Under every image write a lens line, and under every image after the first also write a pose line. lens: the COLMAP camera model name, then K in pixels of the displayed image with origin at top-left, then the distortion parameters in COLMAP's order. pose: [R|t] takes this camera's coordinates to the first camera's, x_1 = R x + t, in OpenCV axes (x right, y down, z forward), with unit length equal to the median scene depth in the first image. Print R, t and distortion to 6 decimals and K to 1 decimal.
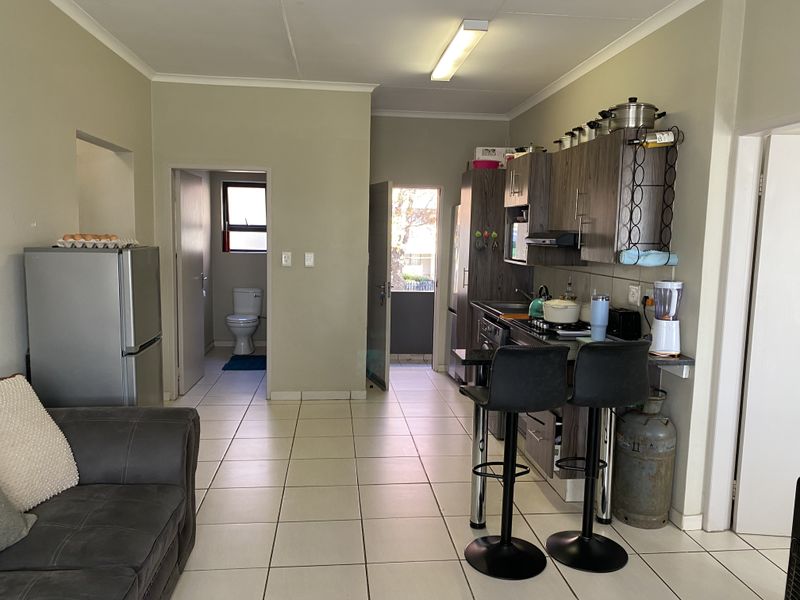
lens RADIAL K [[614.5, 0, 397.0], [0, 614.5, 300.9], [0, 0, 1]] dist [0.044982, -0.032574]
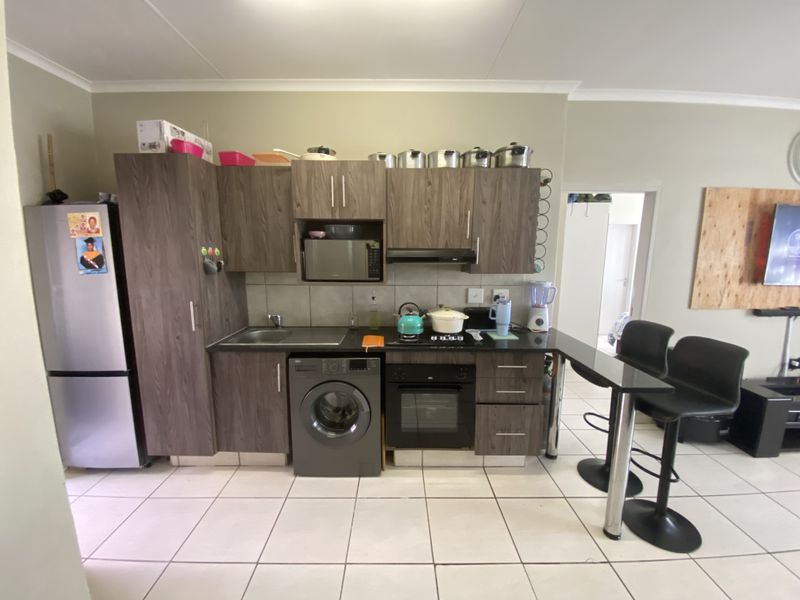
lens RADIAL K [[321.9, 0, 398.7], [0, 321.9, 299.1], [0, 0, 1]] dist [0.018759, -0.019871]
pose [[0.108460, -0.167056, 0.979964, -0.366252], [0.110046, 0.981738, 0.155179, -0.148616], [-0.987991, 0.091010, 0.124863, 1.239314]]
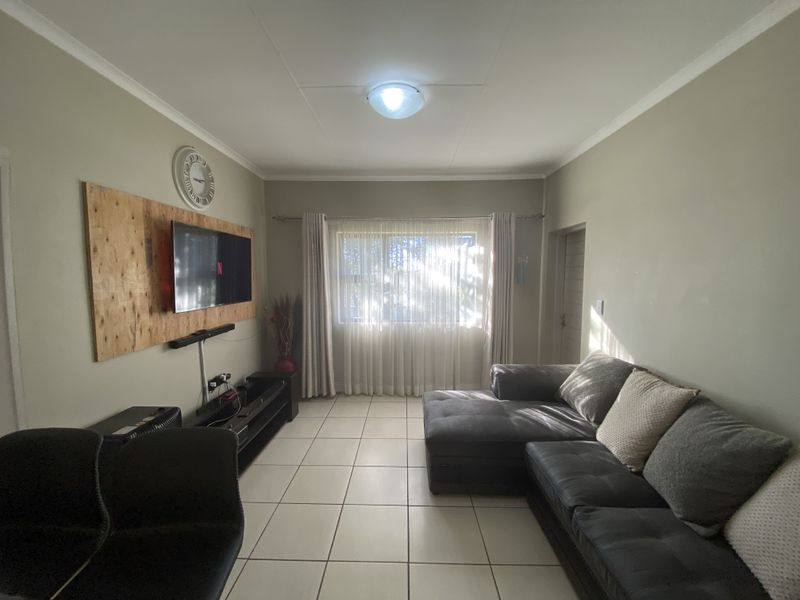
lens RADIAL K [[321.9, 0, 398.7], [0, 321.9, 299.1], [0, 0, 1]] dist [0.018759, -0.019871]
pose [[-0.991657, -0.033354, 0.124516, -0.046605], [-0.009200, 0.981794, 0.189725, -0.127230], [-0.128577, 0.186996, -0.973910, 1.050484]]
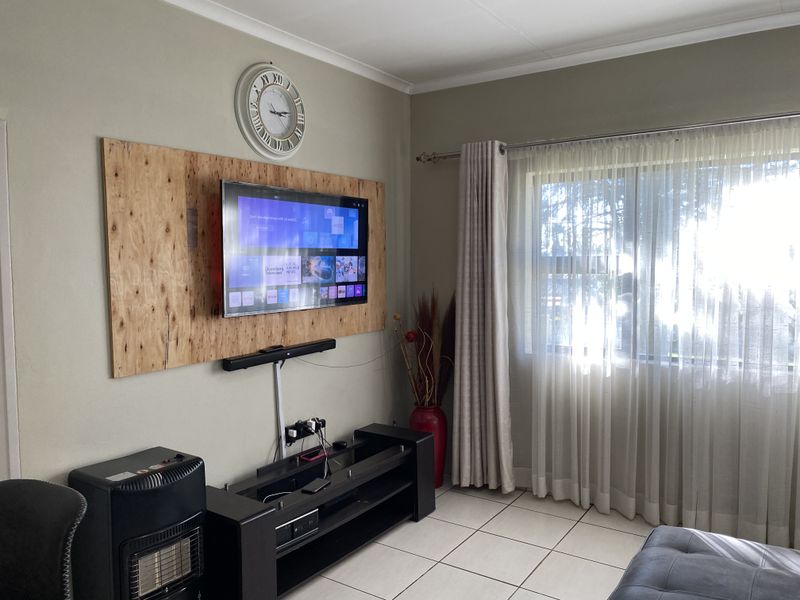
lens RADIAL K [[614.5, 0, 397.0], [0, 614.5, 300.9], [0, 0, 1]] dist [0.044982, -0.032574]
pose [[-0.759261, -0.060758, 0.647944, -0.252373], [0.065457, 0.983453, 0.168922, -0.118858], [-0.647486, 0.170669, -0.742720, 0.933419]]
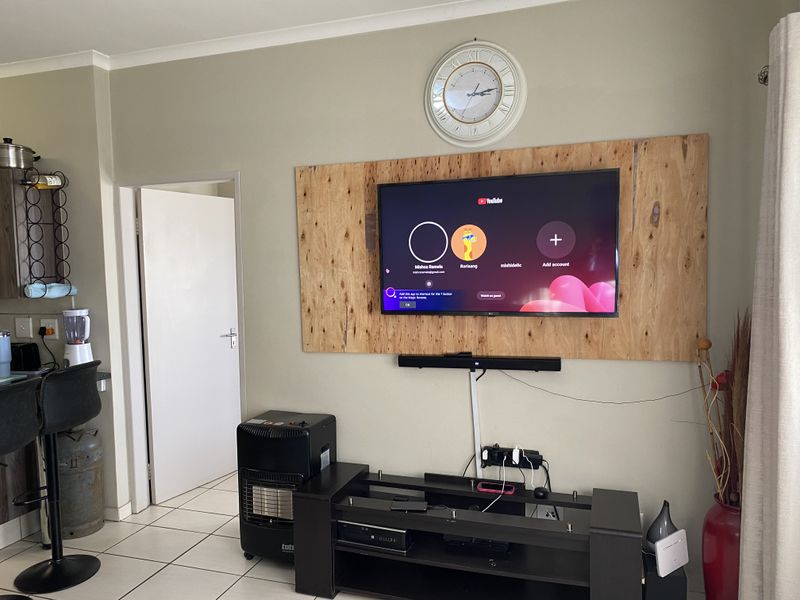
lens RADIAL K [[614.5, 0, 397.0], [0, 614.5, 300.9], [0, 0, 1]] dist [0.044982, -0.032574]
pose [[0.421945, -0.090674, 0.902076, -0.324447], [0.133044, 0.990407, 0.037321, -0.011577], [-0.896806, 0.104269, 0.429961, -0.003687]]
